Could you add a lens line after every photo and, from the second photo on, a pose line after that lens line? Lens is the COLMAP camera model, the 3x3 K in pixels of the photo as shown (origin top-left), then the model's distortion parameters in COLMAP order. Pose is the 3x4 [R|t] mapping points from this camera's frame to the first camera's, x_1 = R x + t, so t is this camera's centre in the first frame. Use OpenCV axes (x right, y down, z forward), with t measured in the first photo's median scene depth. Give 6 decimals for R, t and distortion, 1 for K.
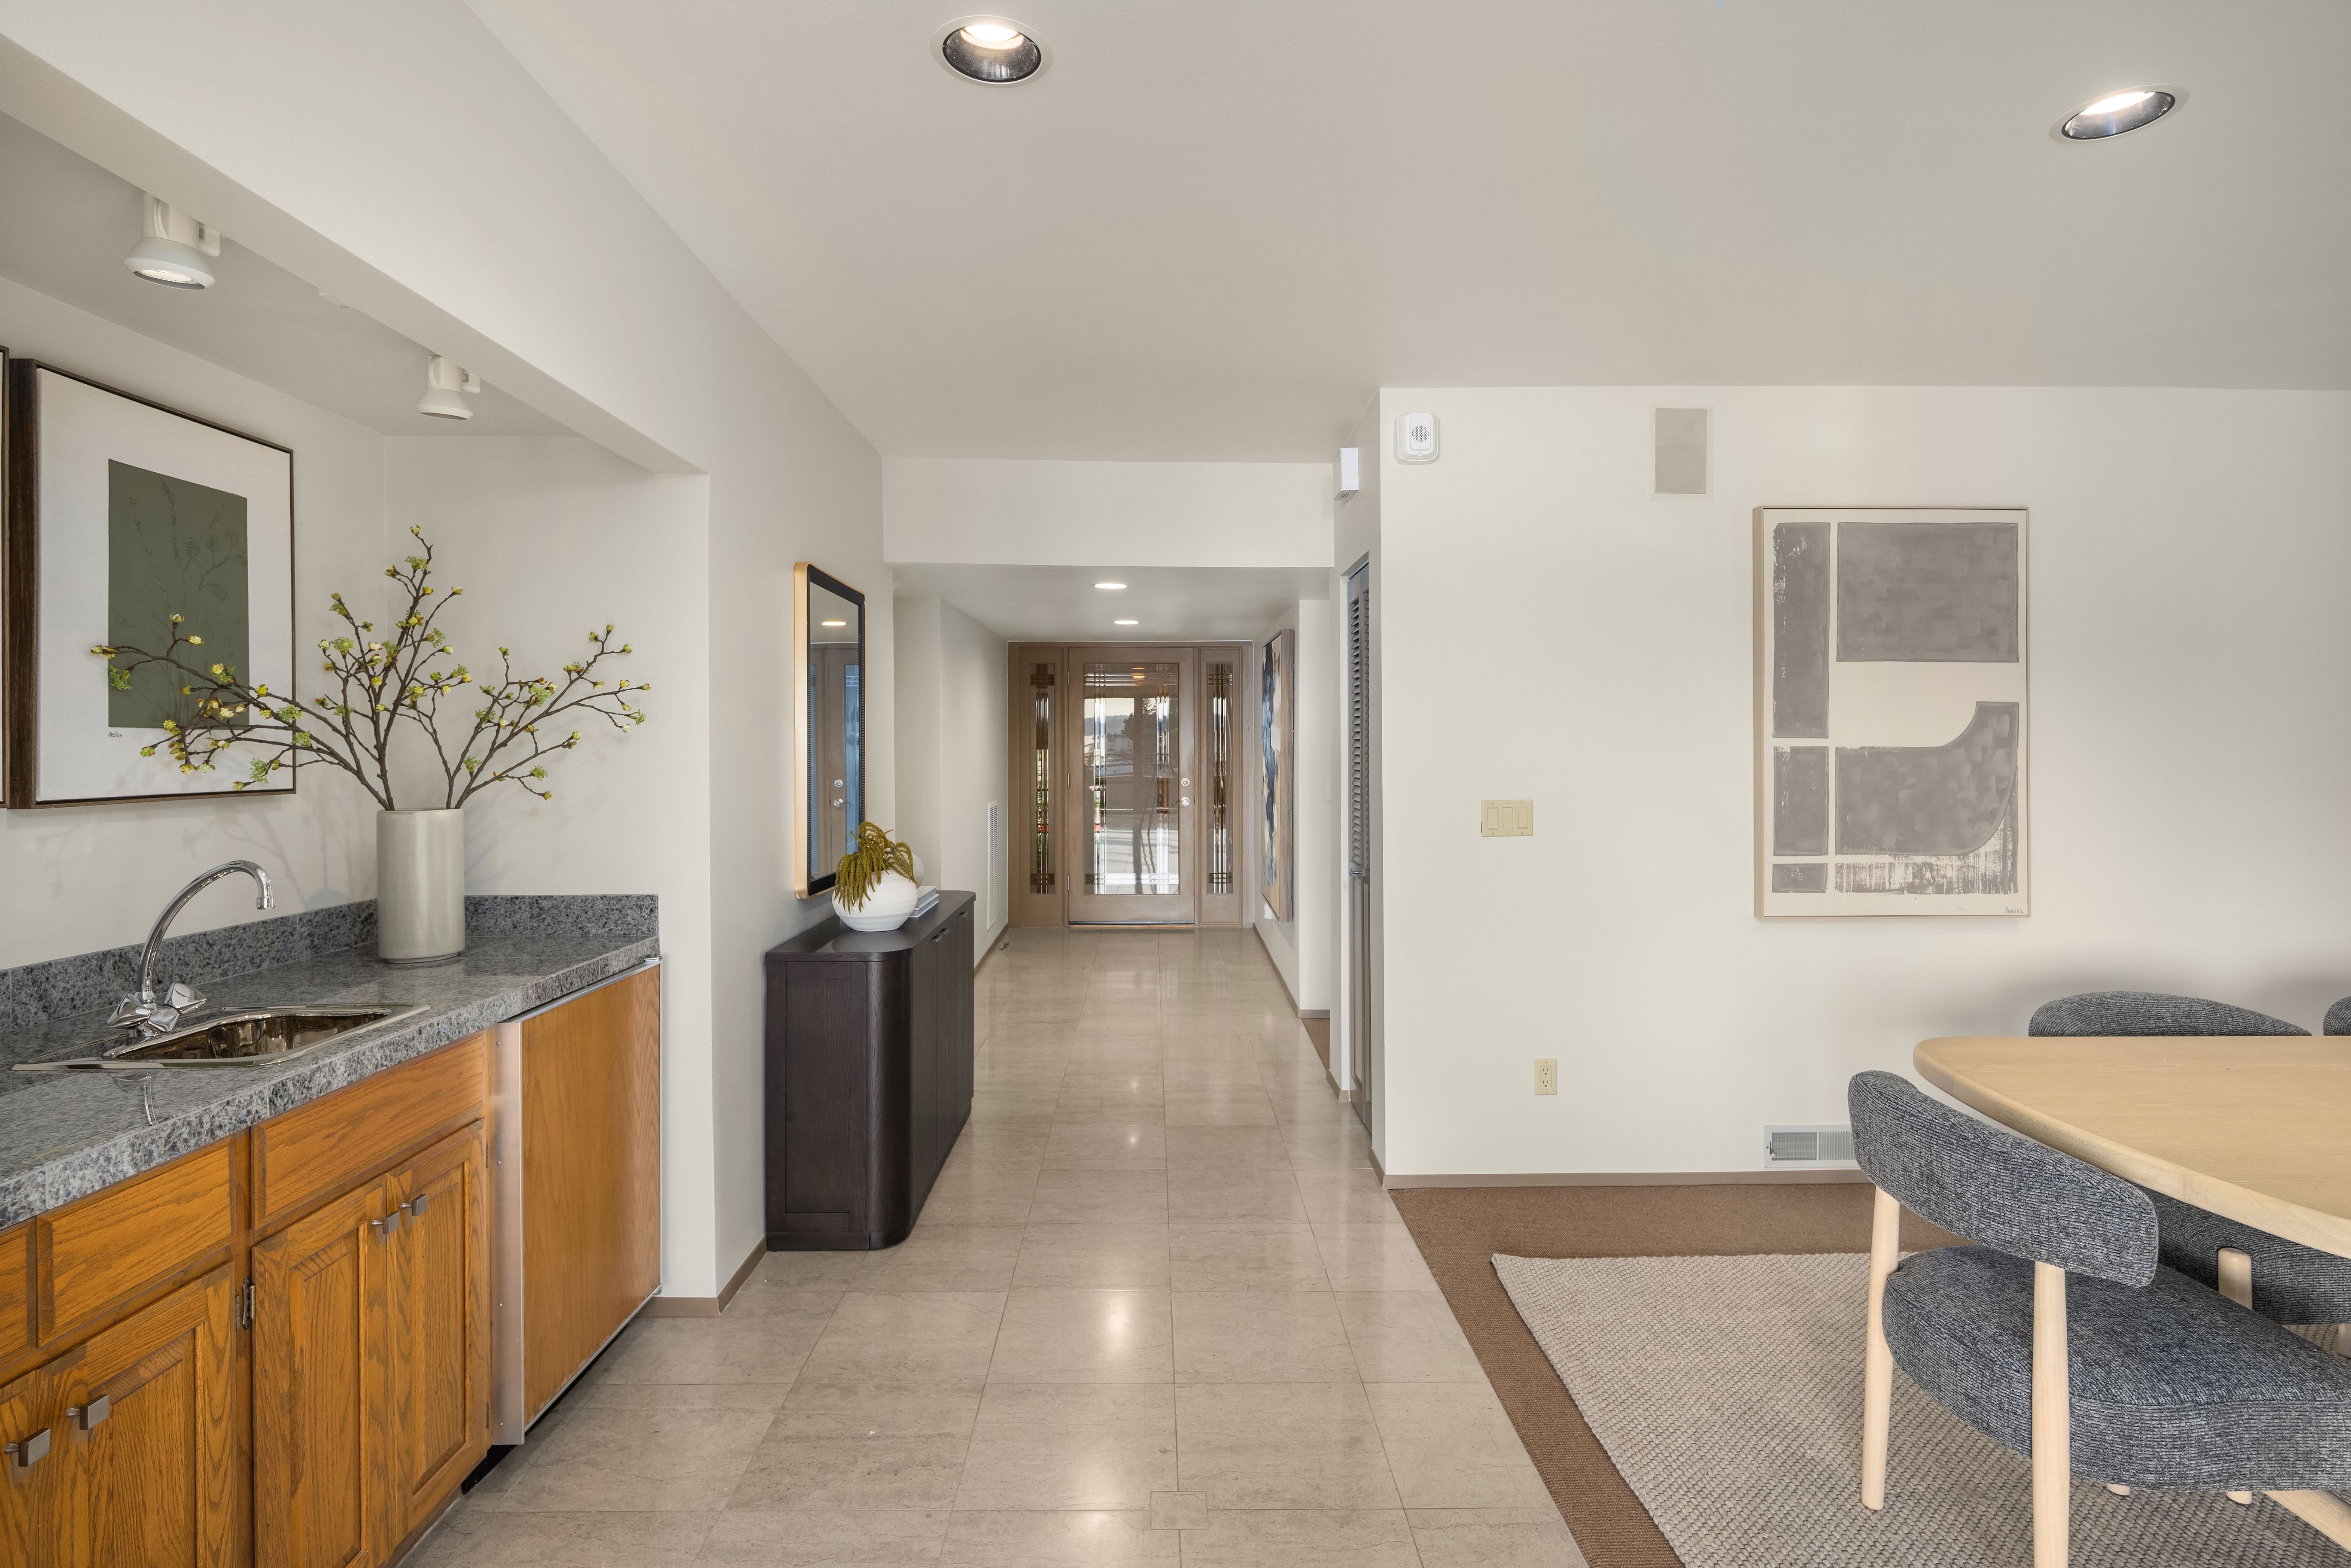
lens RADIAL K [[1156.0, 0, 1192.8], [0, 1156.0, 737.3], [0, 0, 1]] dist [0.010430, -0.000364]
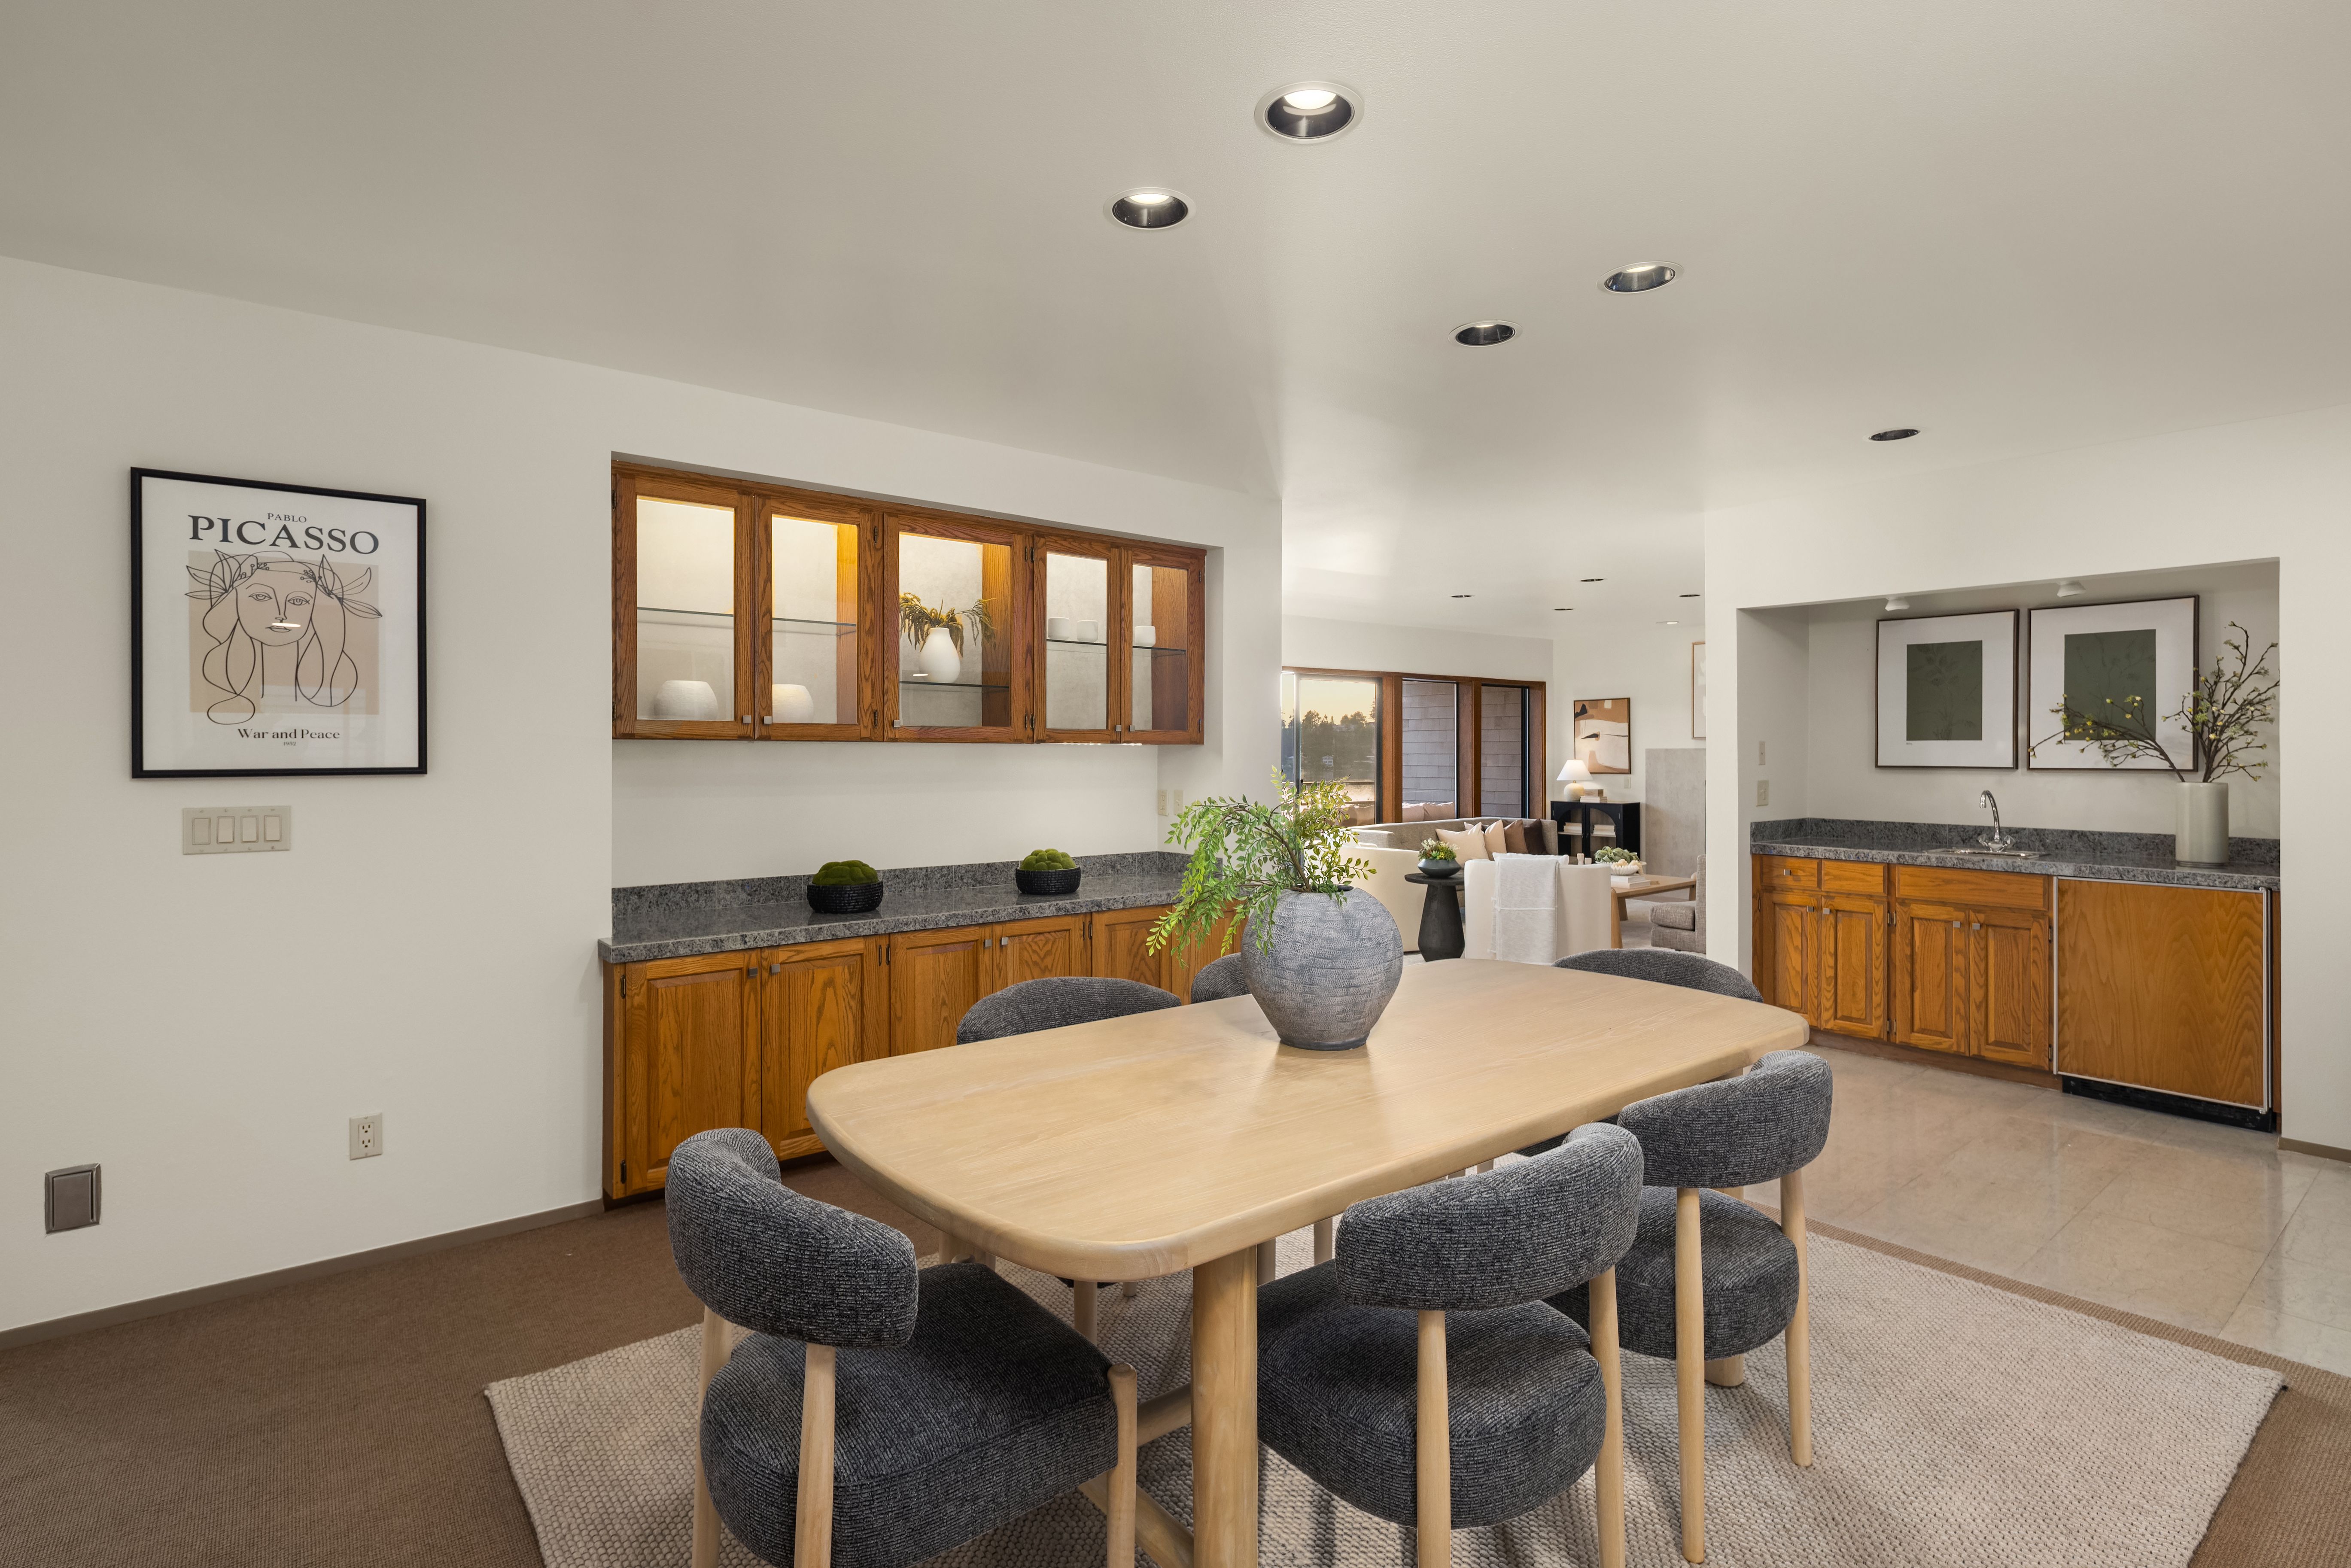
lens RADIAL K [[1156.0, 0, 1189.6], [0, 1156.0, 755.1], [0, 0, 1]] dist [0.010430, -0.000364]
pose [[-0.794768, 0.003974, -0.606900, 2.099451], [0.005399, 0.999985, -0.000523, 0.014326], [0.606889, -0.003693, -0.794778, 1.837717]]
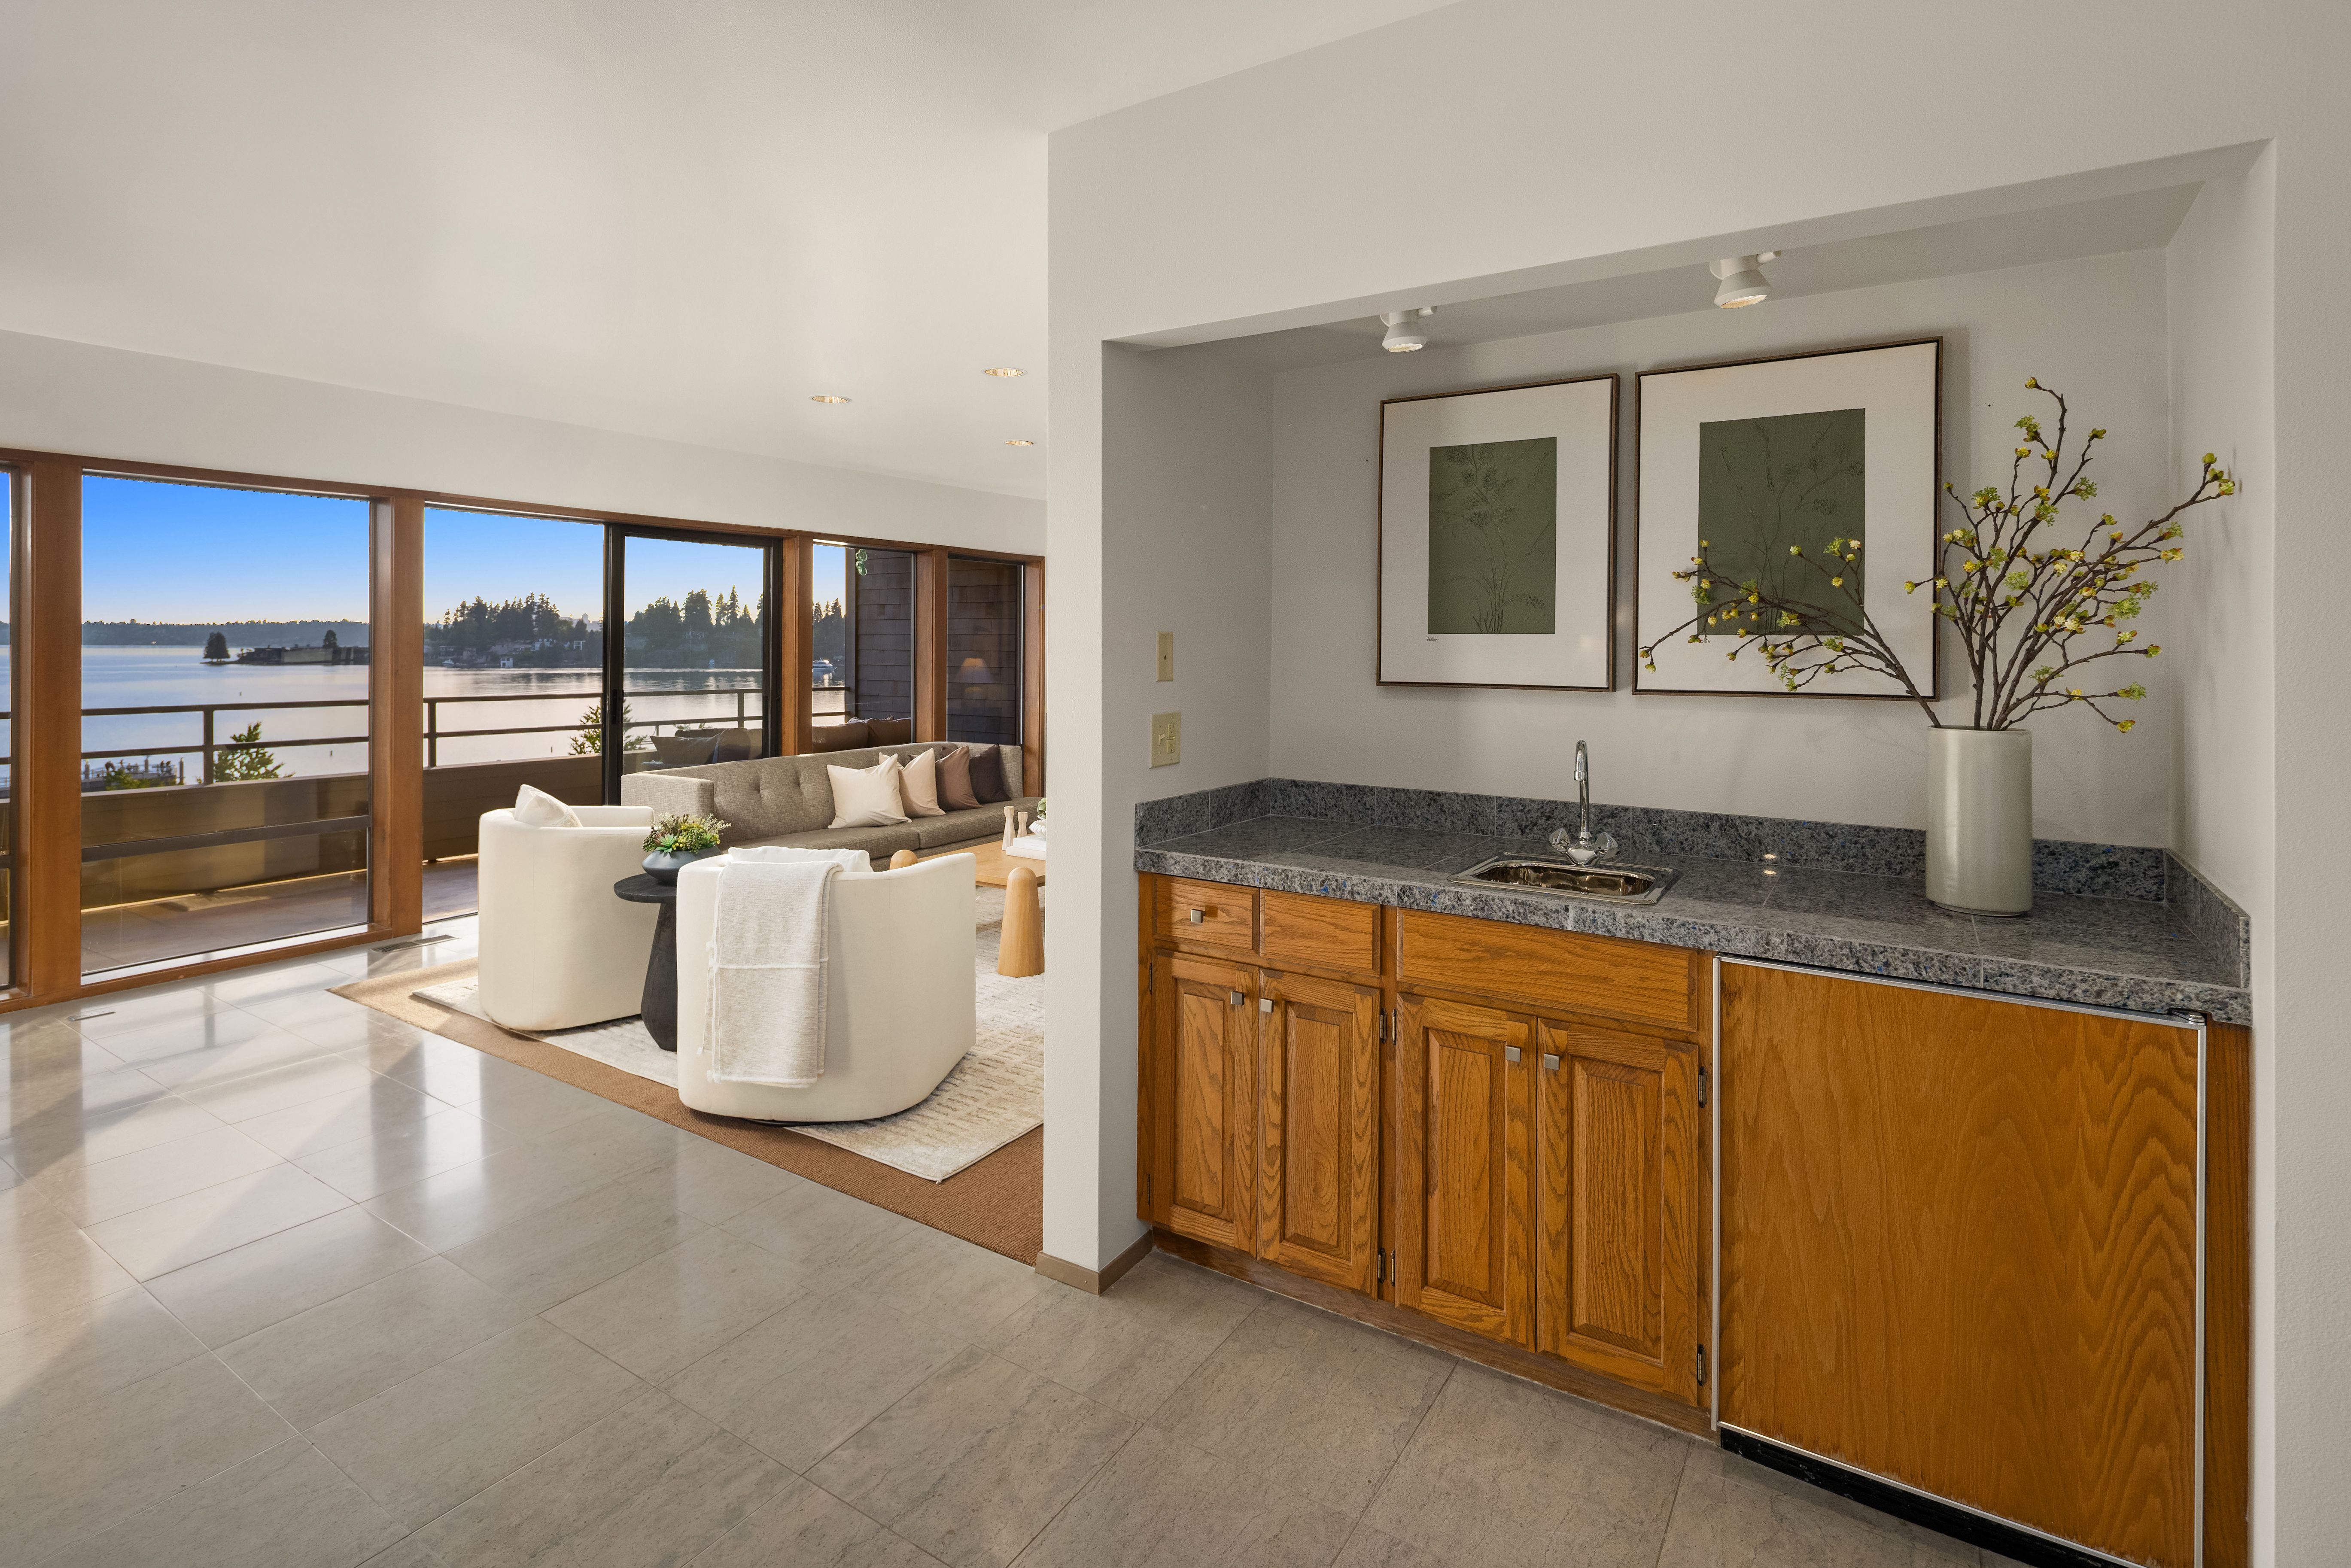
lens RADIAL K [[1156.0, 0, 1181.1], [0, 1156.0, 647.5], [0, 0, 1]] dist [0.010430, -0.000364]
pose [[-0.571316, -0.001004, -0.820730, 0.416885], [0.000411, 0.999999, -0.001509, 0.006539], [0.820730, -0.001199, -0.571315, 1.243815]]
